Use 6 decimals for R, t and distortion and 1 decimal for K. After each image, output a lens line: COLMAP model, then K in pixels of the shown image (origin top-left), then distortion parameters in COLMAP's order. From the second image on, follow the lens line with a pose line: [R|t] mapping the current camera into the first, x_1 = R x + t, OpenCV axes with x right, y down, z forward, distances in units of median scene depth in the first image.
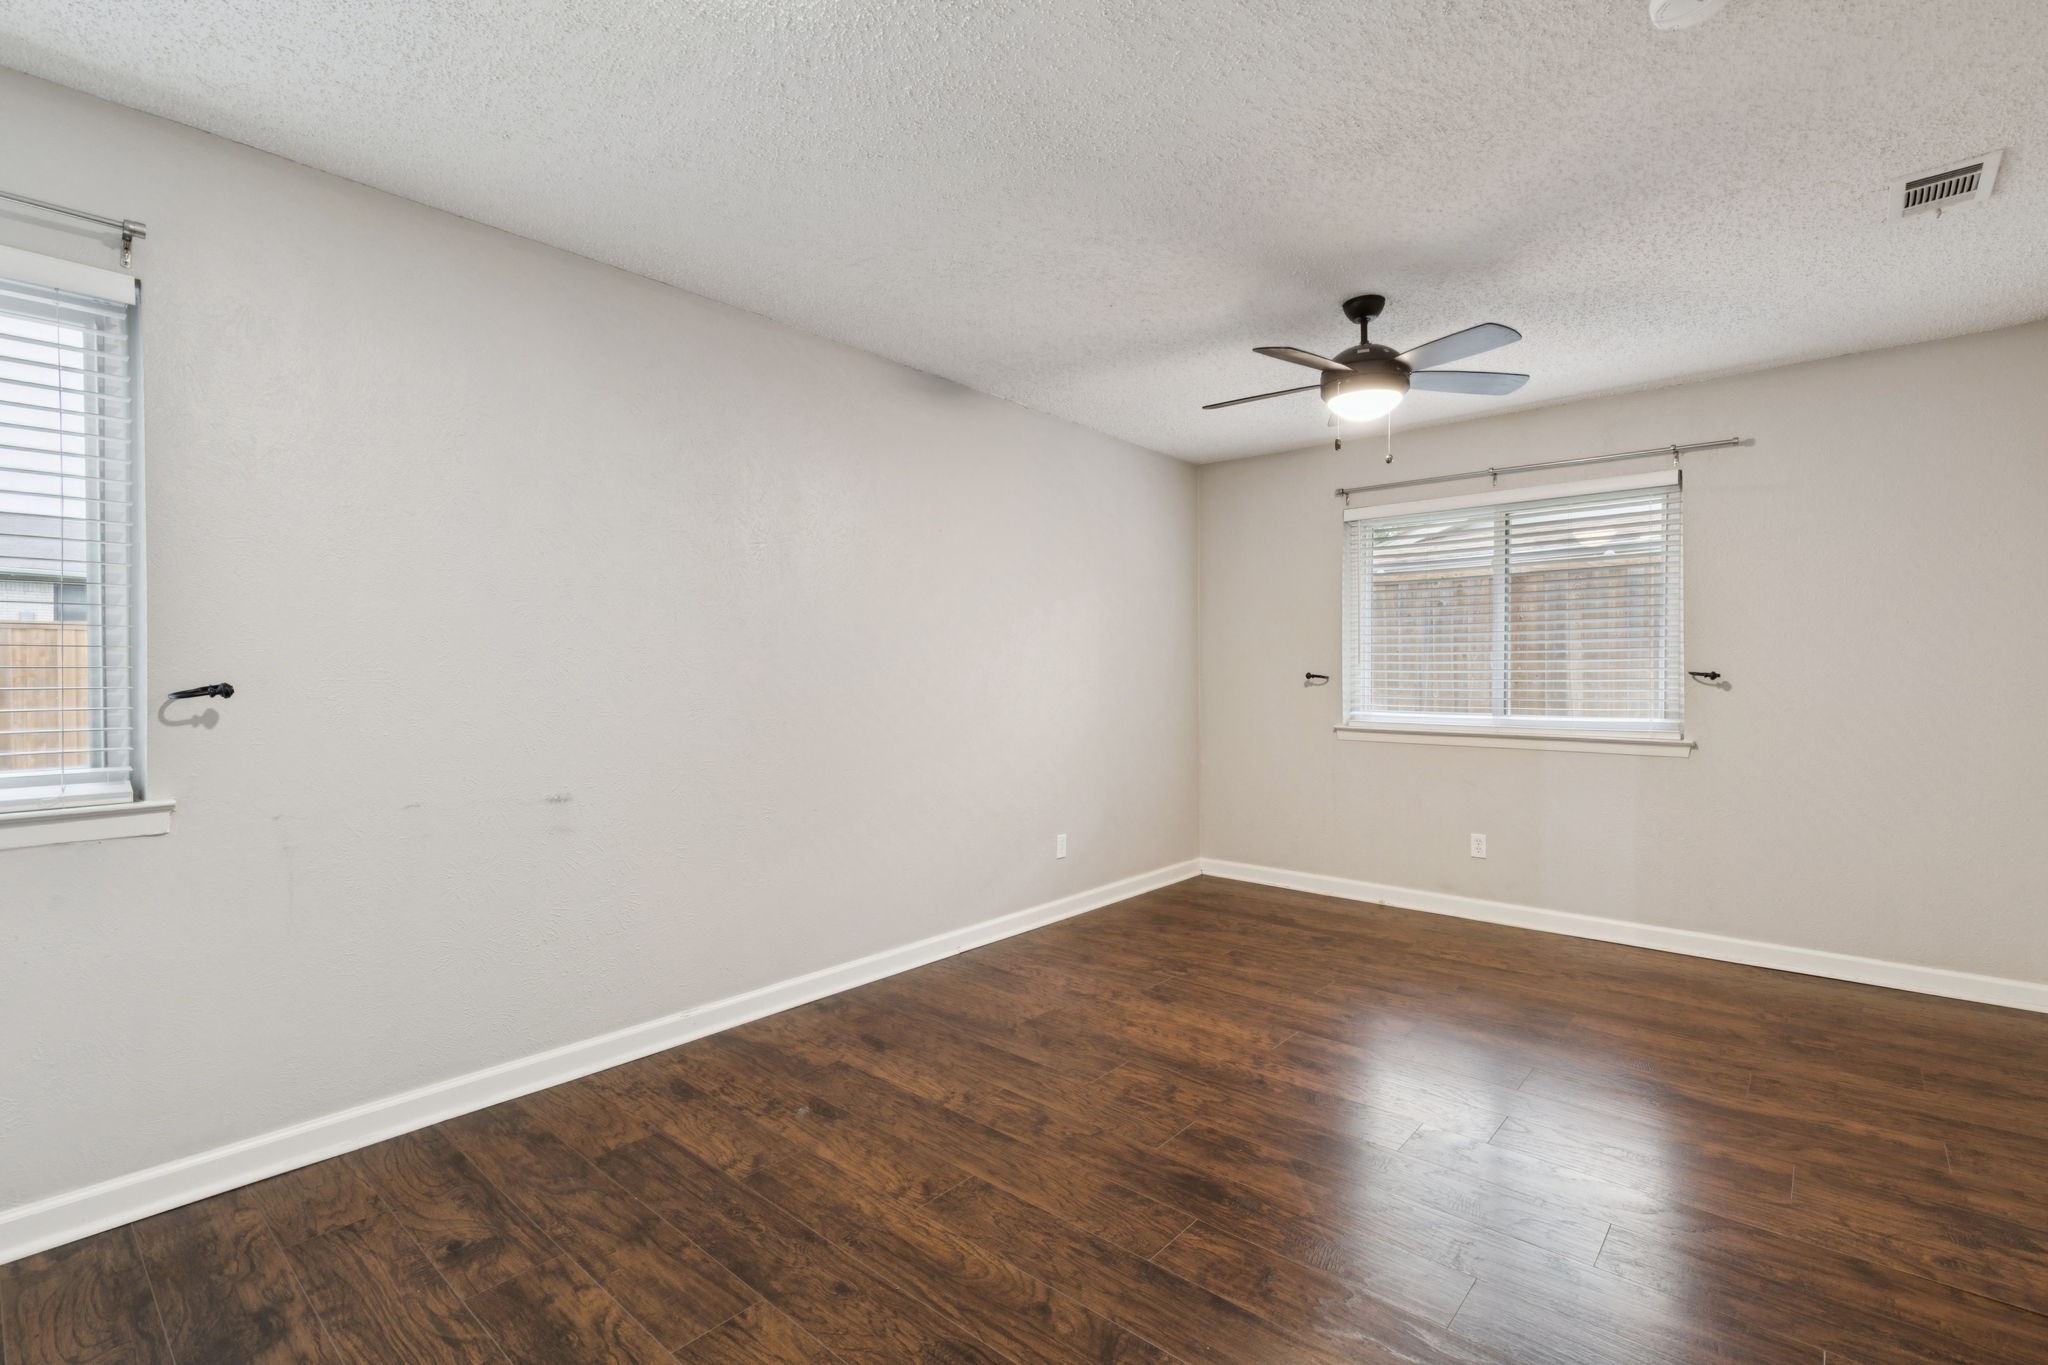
lens RADIAL K [[922.4, 0, 1029.3], [0, 922.4, 696.6], [0, 0, 1]] dist [0.013718, -0.000252]
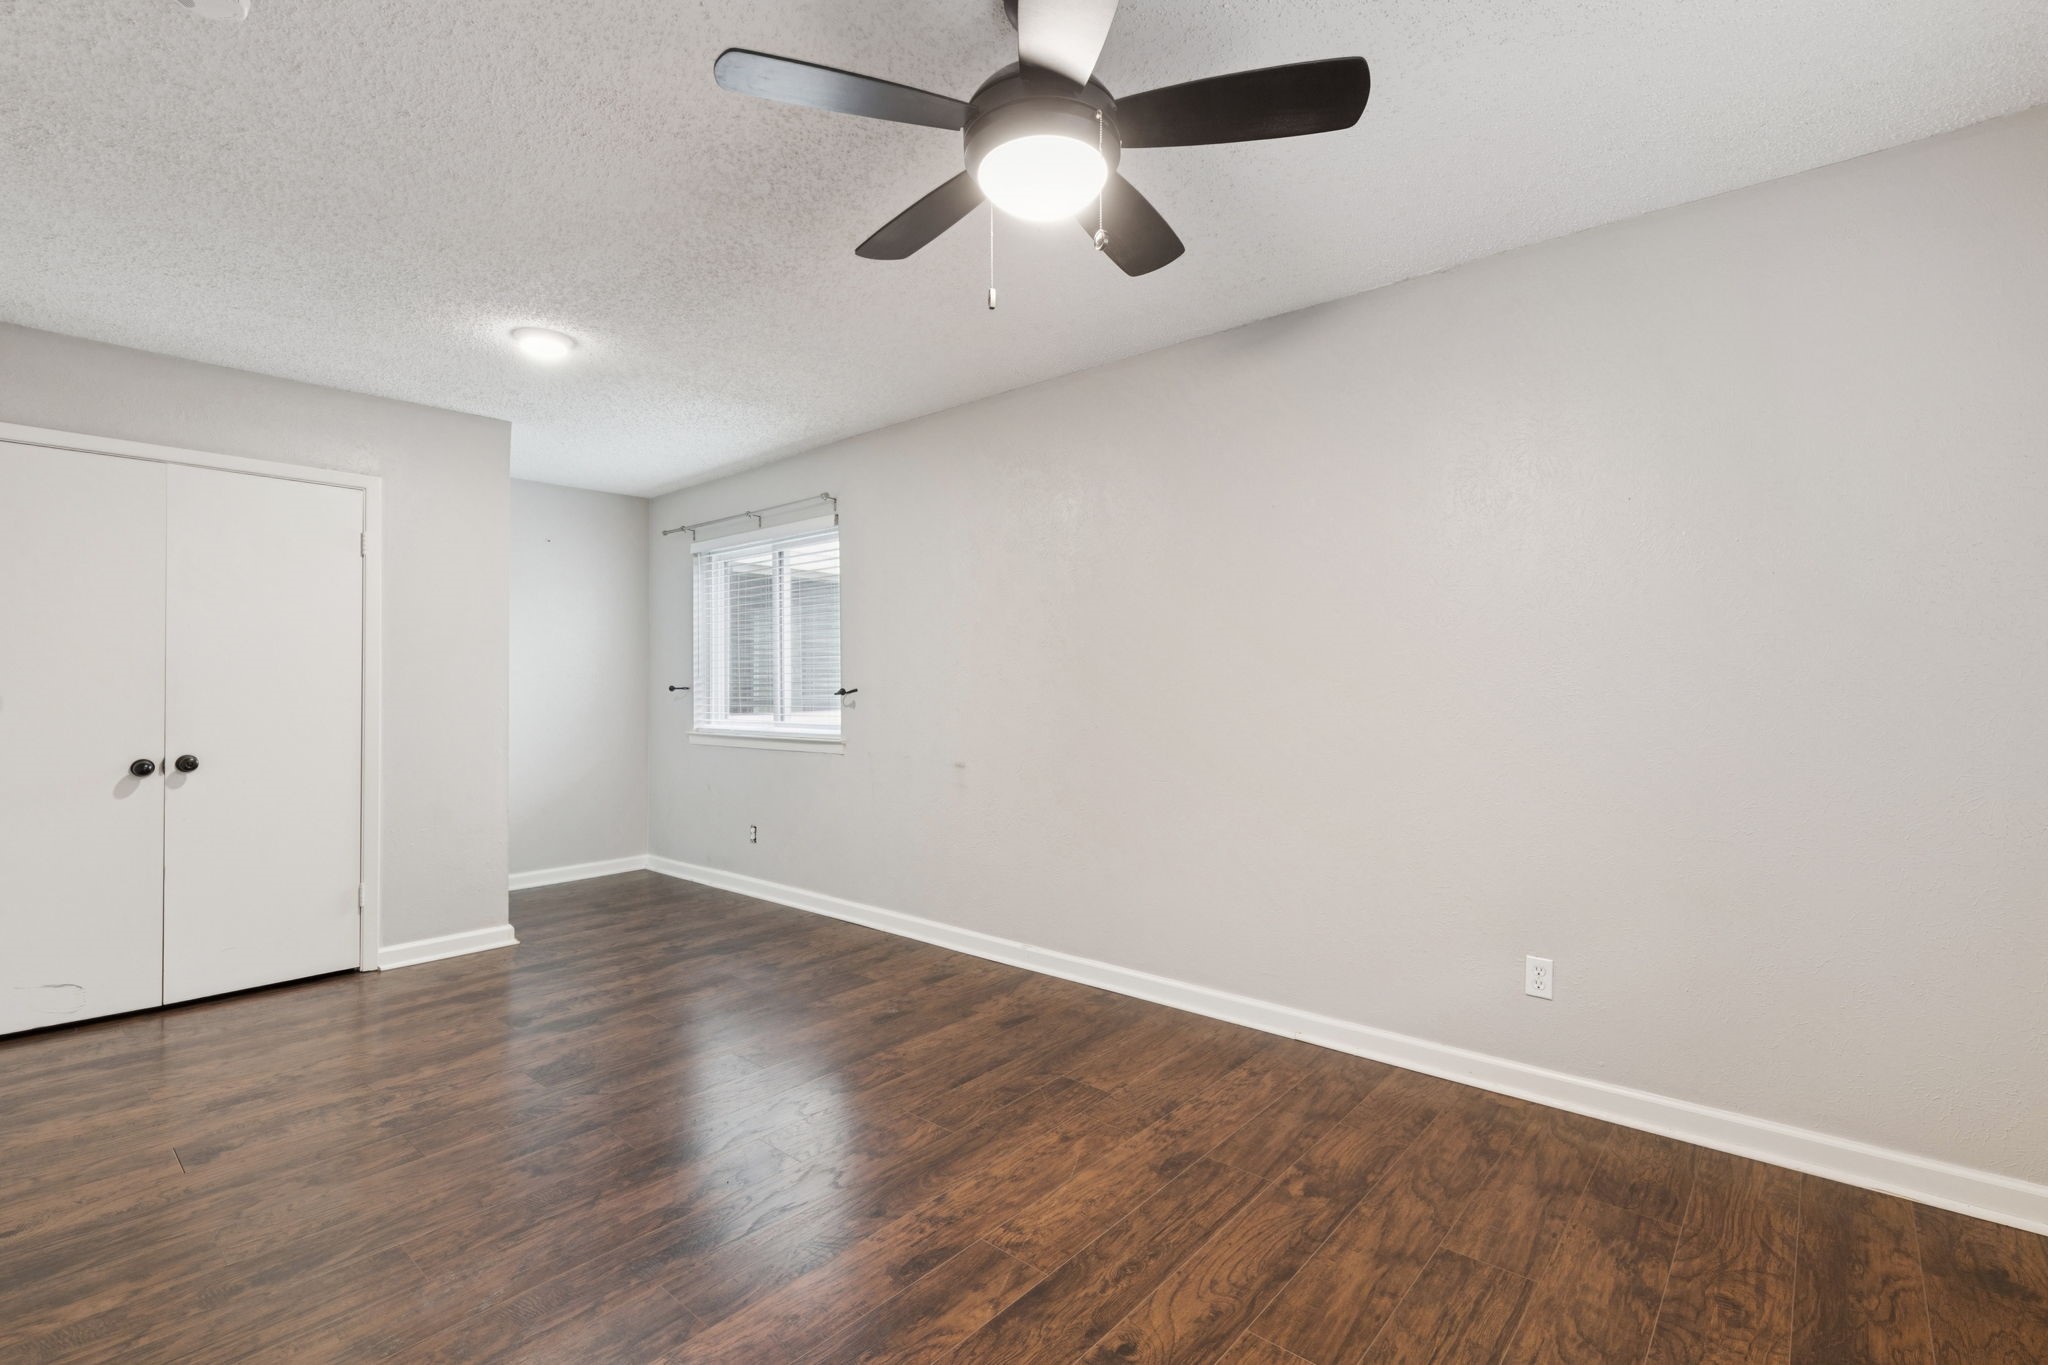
lens RADIAL K [[922.4, 0, 1022.3], [0, 922.4, 662.4], [0, 0, 1]] dist [0.013718, -0.000252]
pose [[-0.000935, -0.021328, -0.999772, 0.878866], [-0.019132, 0.999590, -0.021306, -0.021283], [0.999817, 0.019108, -0.001343, 0.952840]]
